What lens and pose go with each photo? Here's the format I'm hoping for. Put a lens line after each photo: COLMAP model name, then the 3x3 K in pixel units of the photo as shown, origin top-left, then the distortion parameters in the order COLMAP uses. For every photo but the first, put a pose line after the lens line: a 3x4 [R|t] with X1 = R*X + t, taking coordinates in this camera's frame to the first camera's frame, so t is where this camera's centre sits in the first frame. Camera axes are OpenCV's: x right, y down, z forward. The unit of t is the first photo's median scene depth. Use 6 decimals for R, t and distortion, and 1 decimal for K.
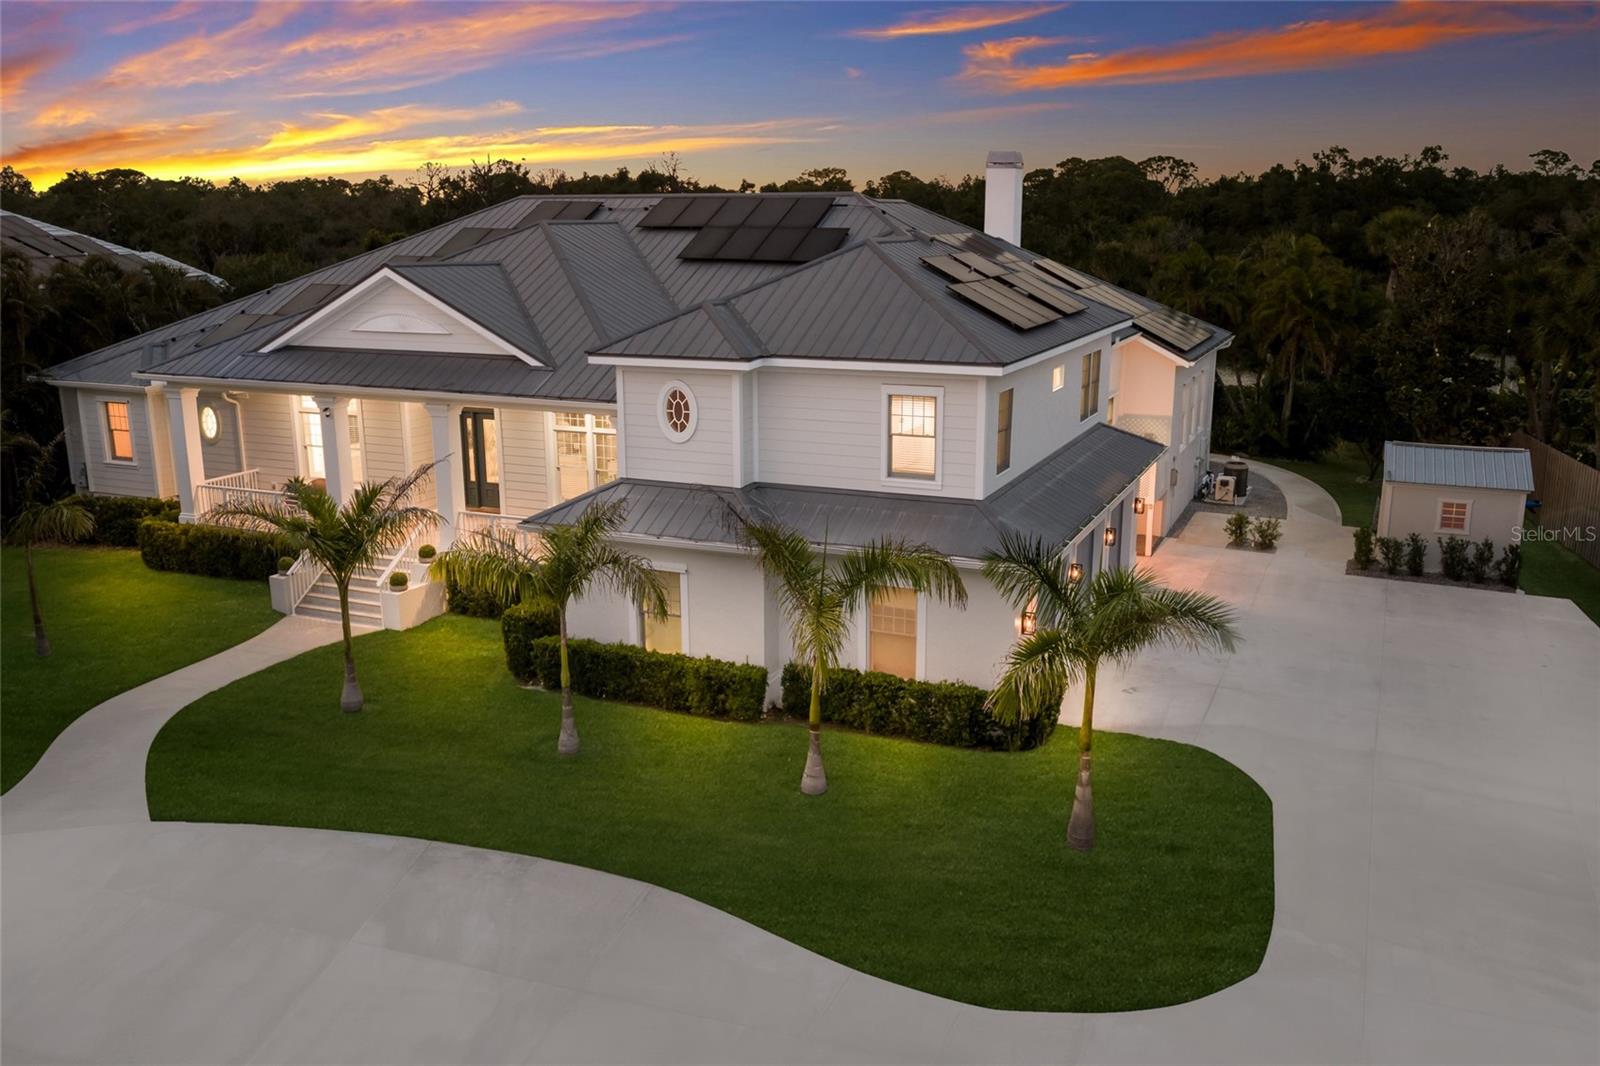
lens RADIAL K [[1323.1, 0, 808.6], [0, 1323.1, 535.4], [0, 0, 1]] dist [0.010873, -0.013269]
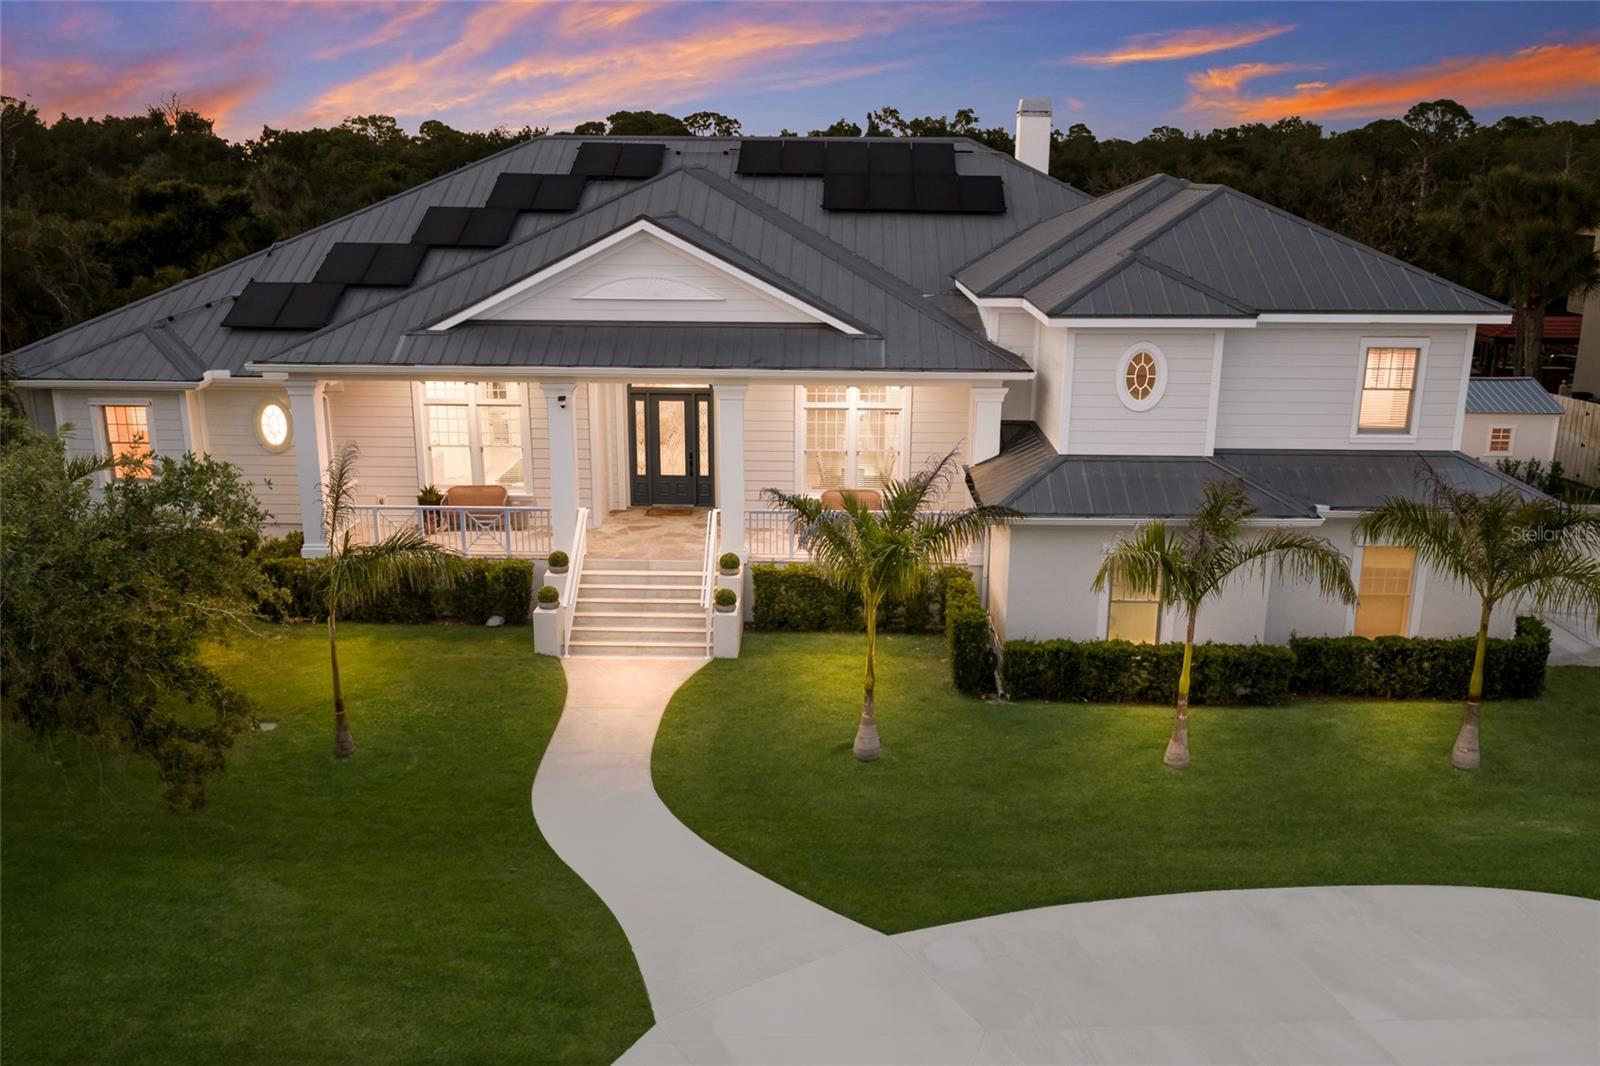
lens RADIAL K [[1323.1, 0, 797.4], [0, 1323.1, 530.9], [0, 0, 1]] dist [0.010873, -0.013269]
pose [[0.925465, -0.090373, 0.367896, -0.502491], [0.079964, 0.995849, 0.043475, -0.035806], [-0.370298, -0.010816, 0.928850, 0.188133]]
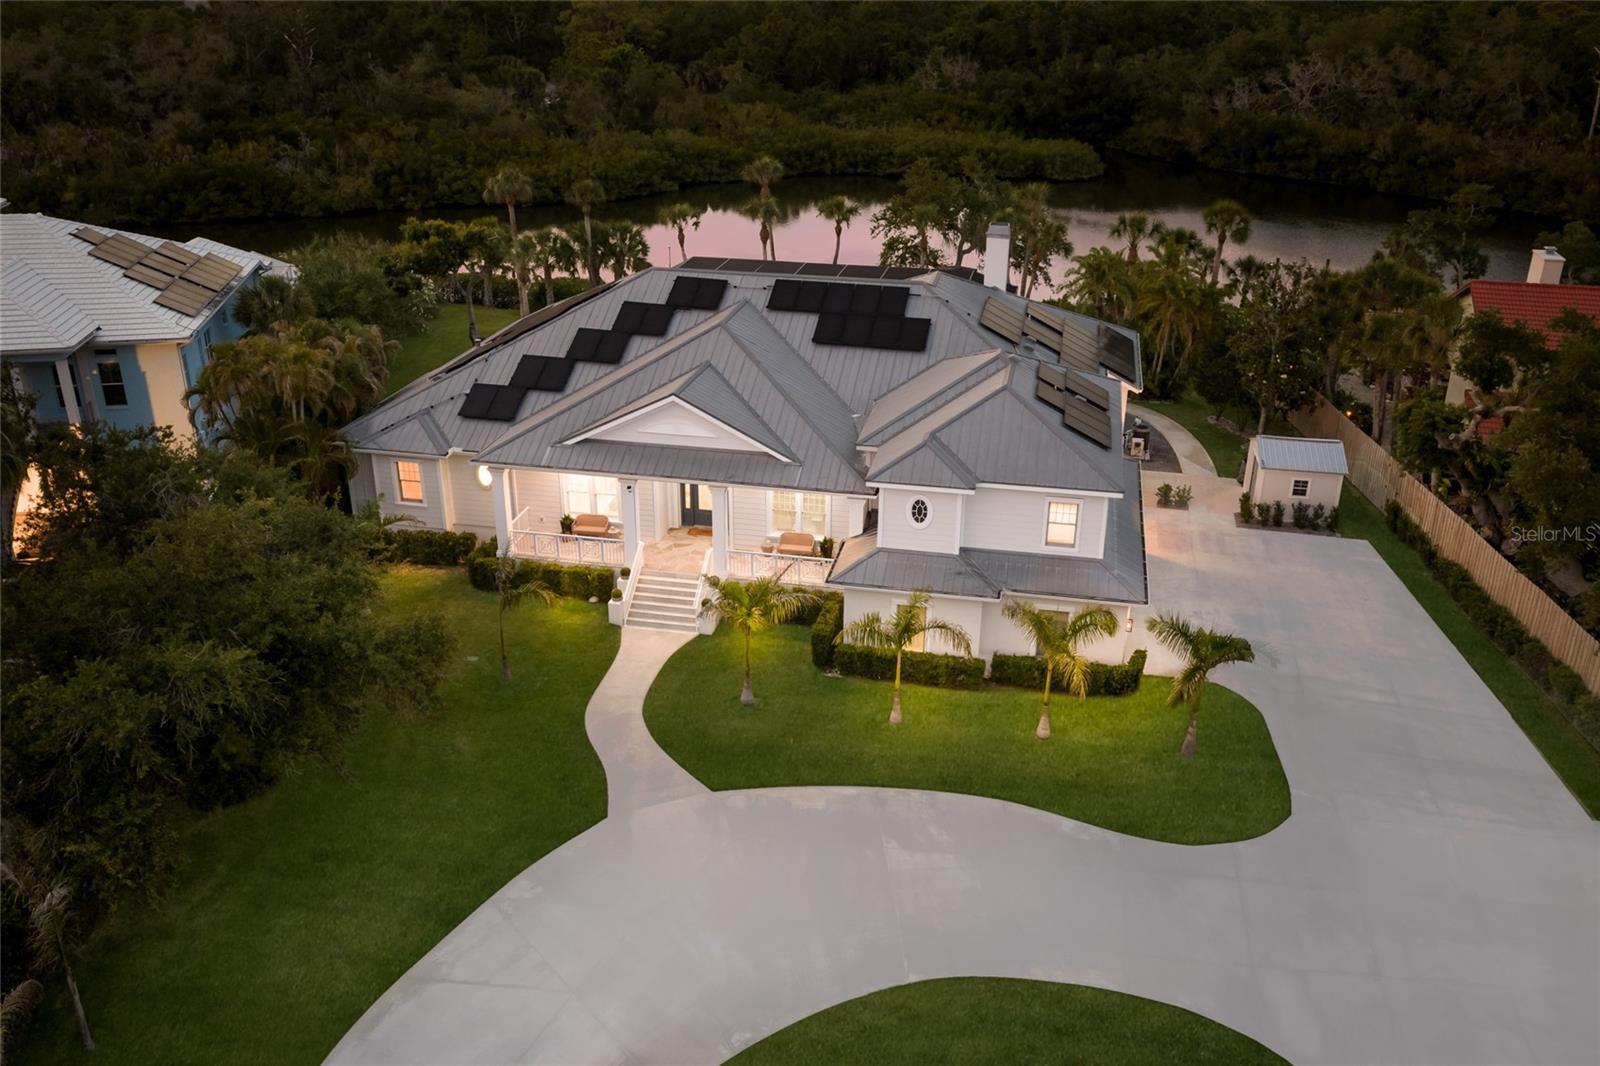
lens RADIAL K [[1323.1, 0, 800.9], [0, 1323.1, 536.6], [0, 0, 1]] dist [0.010873, -0.013269]
pose [[0.978703, -0.074945, 0.191111, -0.435557], [0.039262, 0.982127, 0.184077, -0.288648], [-0.201491, -0.172653, 0.964154, -0.455310]]
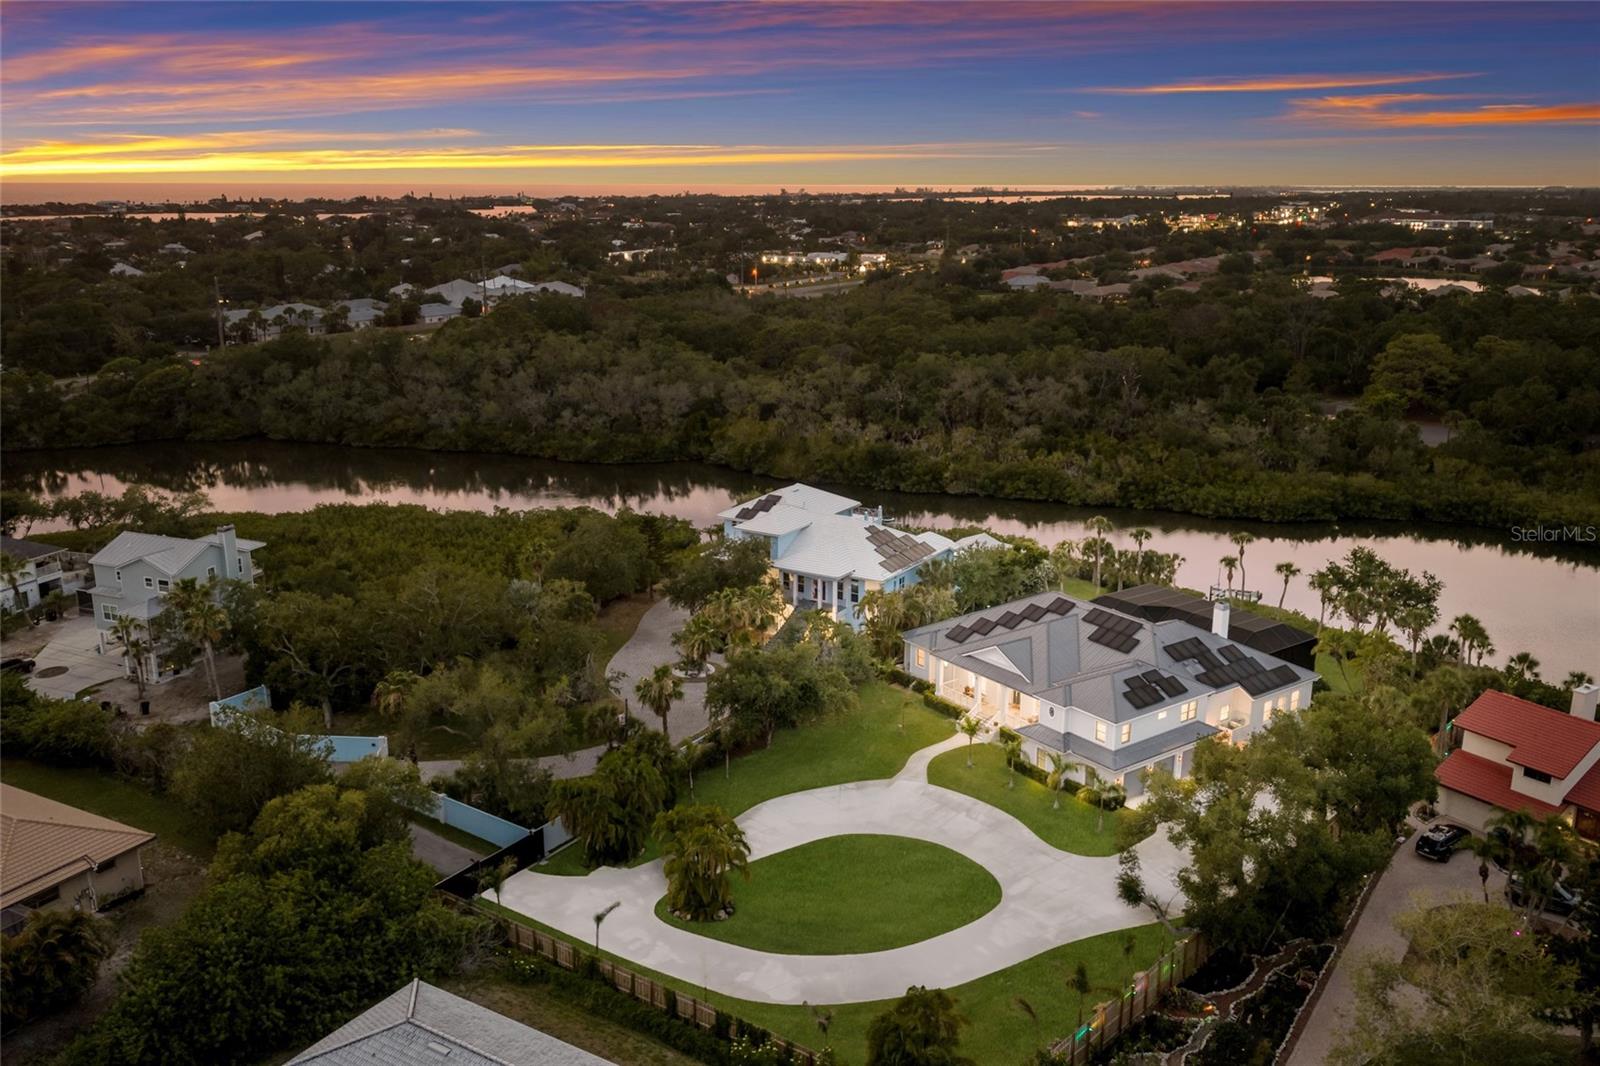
lens RADIAL K [[1323.1, 0, 803.9], [0, 1323.1, 534.6], [0, 0, 1]] dist [0.010873, -0.013269]
pose [[0.866497, 0.131675, -0.481502, 0.883547], [-0.120376, 0.991234, 0.054445, -0.595807], [0.484451, 0.010785, 0.874752, -2.307642]]
